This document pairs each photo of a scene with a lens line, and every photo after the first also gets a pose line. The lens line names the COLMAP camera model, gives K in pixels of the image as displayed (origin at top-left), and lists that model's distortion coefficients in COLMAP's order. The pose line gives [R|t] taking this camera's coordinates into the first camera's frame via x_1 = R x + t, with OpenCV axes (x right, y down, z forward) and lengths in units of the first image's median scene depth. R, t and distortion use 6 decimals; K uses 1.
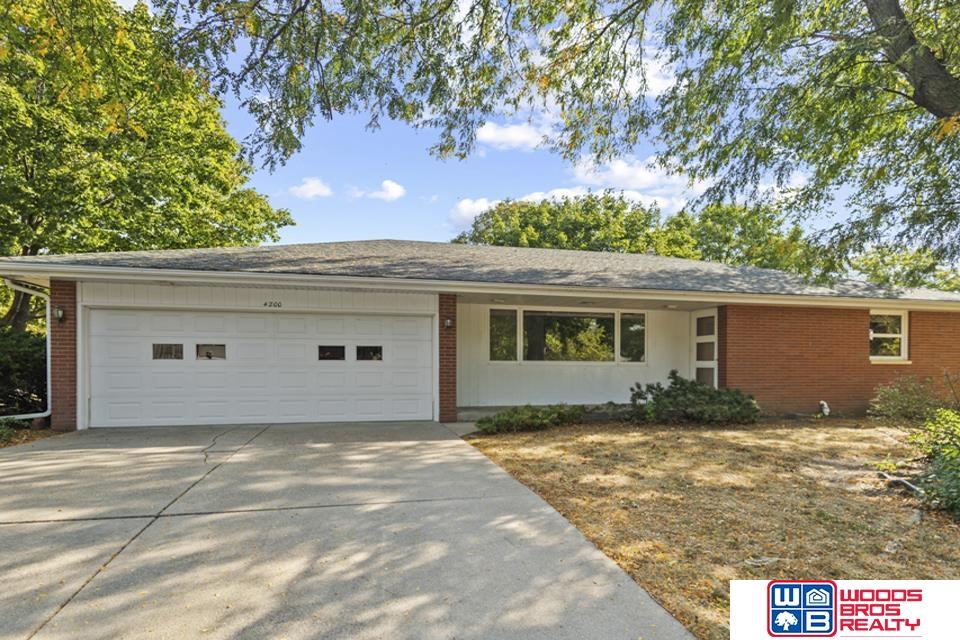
lens RADIAL K [[518.5, 0, 484.0], [0, 518.5, 299.9], [0, 0, 1]] dist [0.012256, -0.000304]
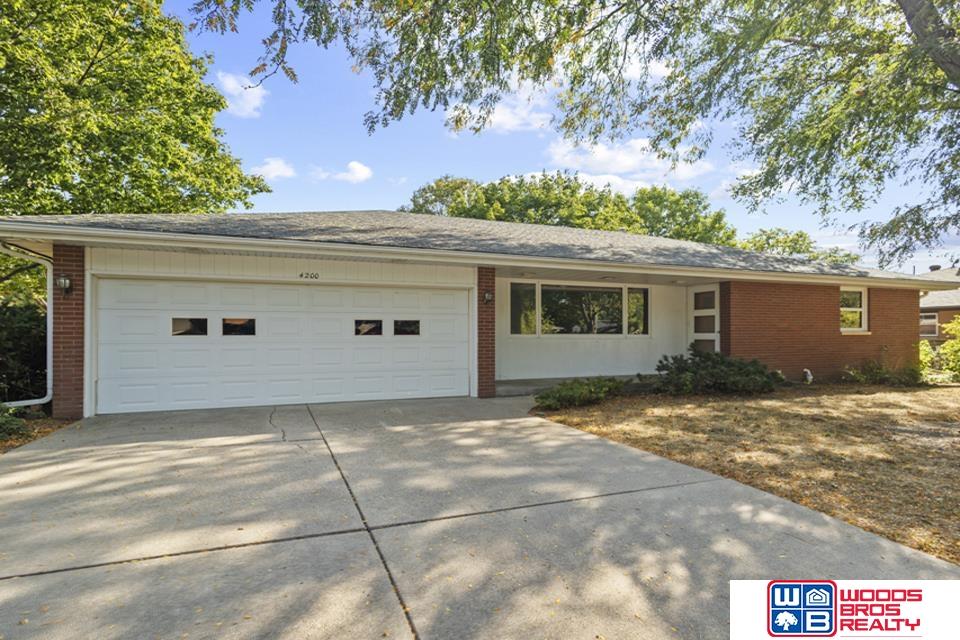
lens RADIAL K [[495.0, 0, 478.1], [0, 495.0, 269.1], [0, 0, 1]] dist [0.008813, -0.000249]
pose [[0.988172, 0.014546, 0.152656, -0.231017], [-0.013429, 0.999875, -0.008349, 0.000349], [-0.152758, 0.006201, 0.988244, 0.073020]]
